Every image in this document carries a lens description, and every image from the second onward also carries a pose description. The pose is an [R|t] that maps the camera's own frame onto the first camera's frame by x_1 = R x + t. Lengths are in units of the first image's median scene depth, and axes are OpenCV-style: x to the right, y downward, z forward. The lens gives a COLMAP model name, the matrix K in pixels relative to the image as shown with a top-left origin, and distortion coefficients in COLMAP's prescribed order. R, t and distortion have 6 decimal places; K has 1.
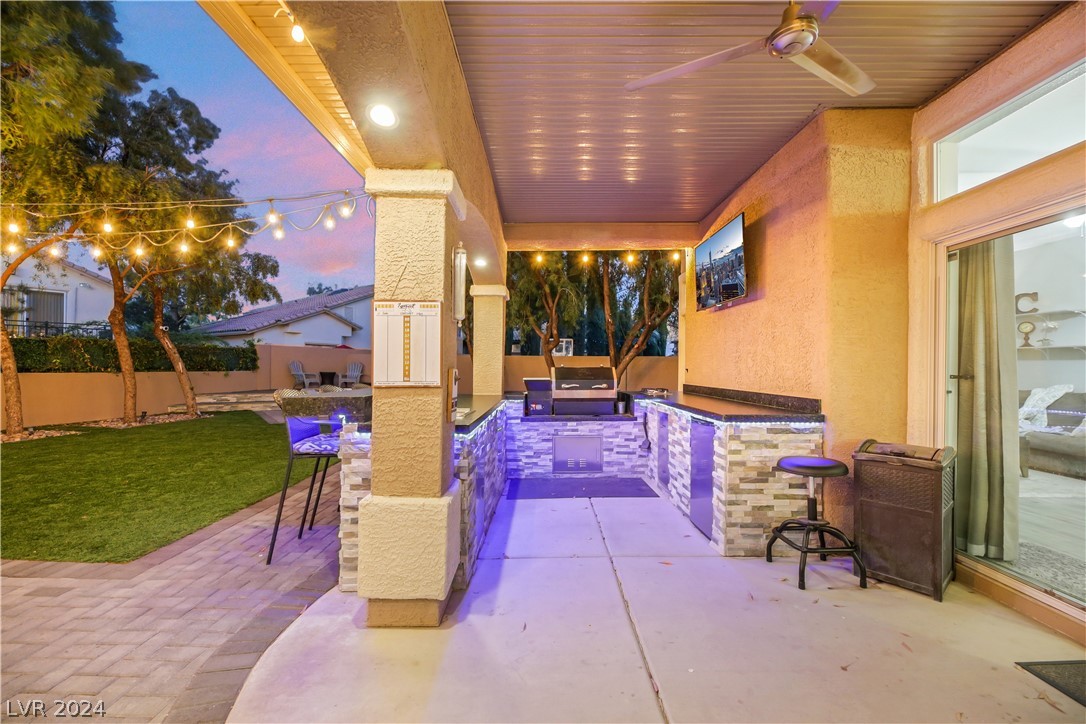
lens RADIAL K [[439.0, 0, 548.6], [0, 439.0, 361.1], [0, 0, 1]] dist [-0.002231, -0.001074]
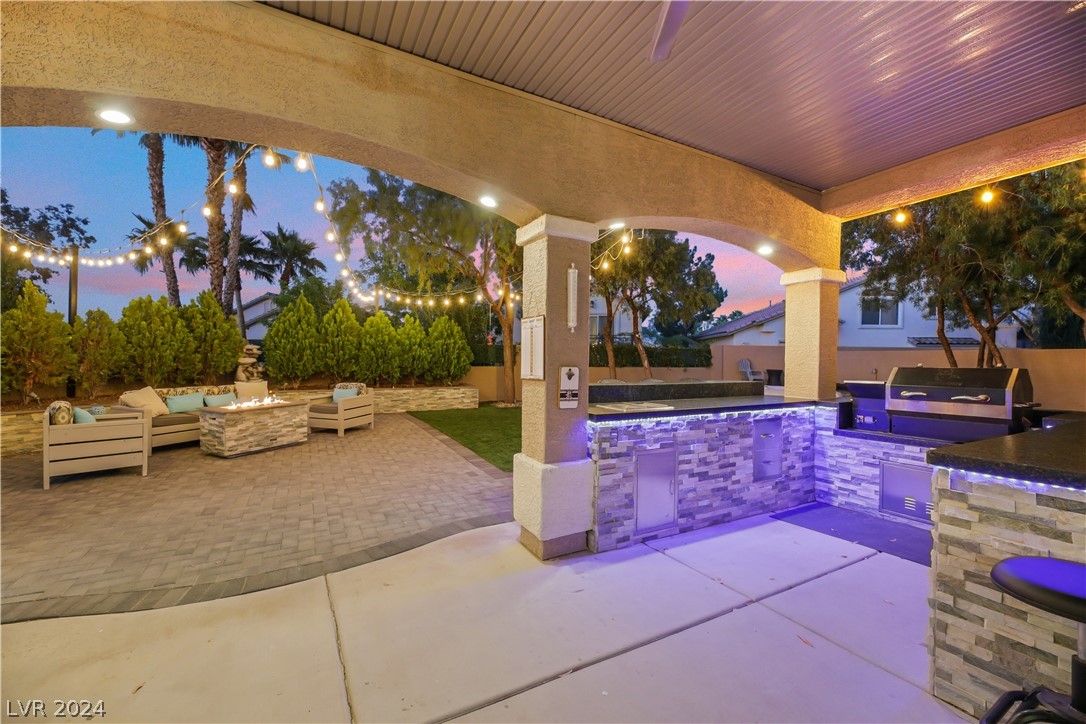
lens RADIAL K [[439.0, 0, 545.0], [0, 439.0, 361.9], [0, 0, 1]] dist [-0.002231, -0.001074]
pose [[0.471779, 0.000864, -0.881716, 0.392086], [0.005984, 0.999973, 0.004182, -0.000926], [0.881696, -0.007249, 0.471761, 0.161697]]
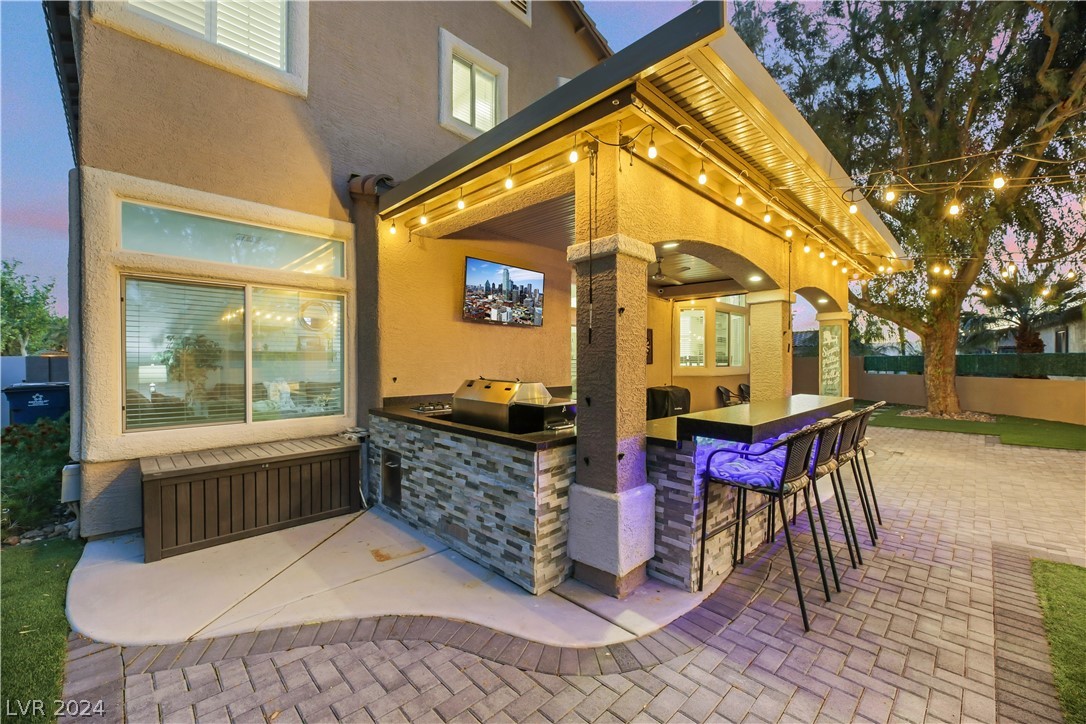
lens RADIAL K [[439.0, 0, 549.6], [0, 439.0, 360.4], [0, 0, 1]] dist [-0.002231, -0.001074]
pose [[-0.698913, -0.012463, 0.715098, -0.491745], [-0.018985, 0.999819, -0.001129, -0.019177], [-0.714955, -0.014366, -0.699023, 1.510710]]
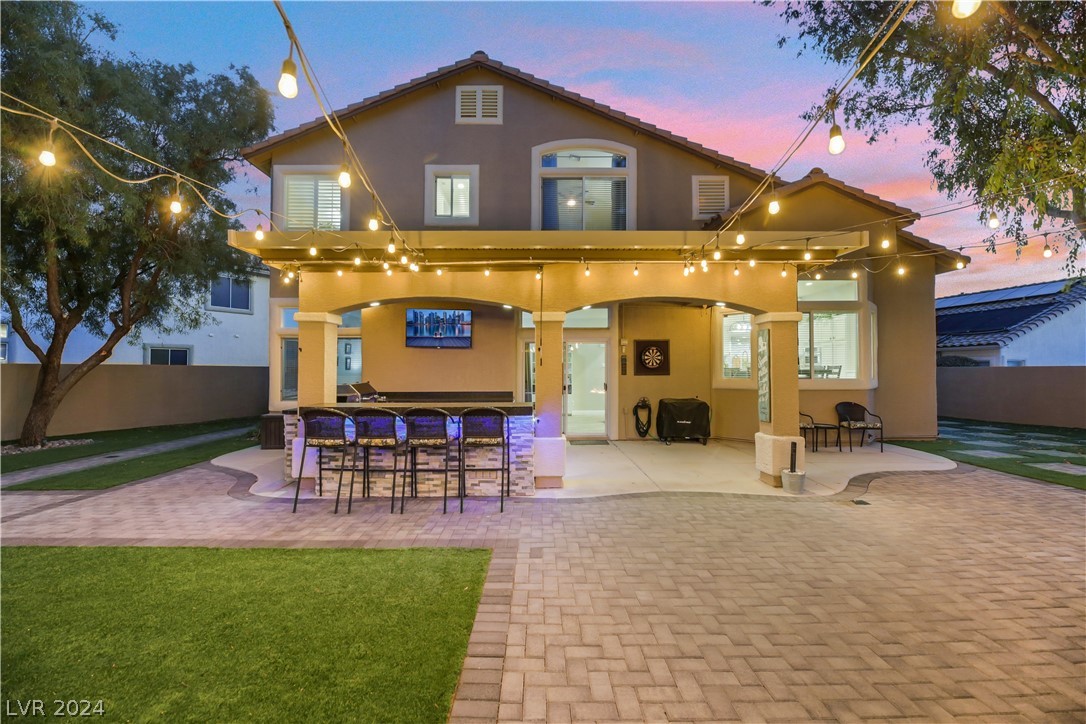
lens RADIAL K [[439.0, 0, 543.5], [0, 439.0, 362.8], [0, 0, 1]] dist [-0.002231, -0.001074]
pose [[-0.000269, -0.000010, 1.000000, -1.264684], [-0.012504, 0.999922, 0.000006, -0.055309], [-0.999922, -0.012504, -0.000269, 0.471922]]
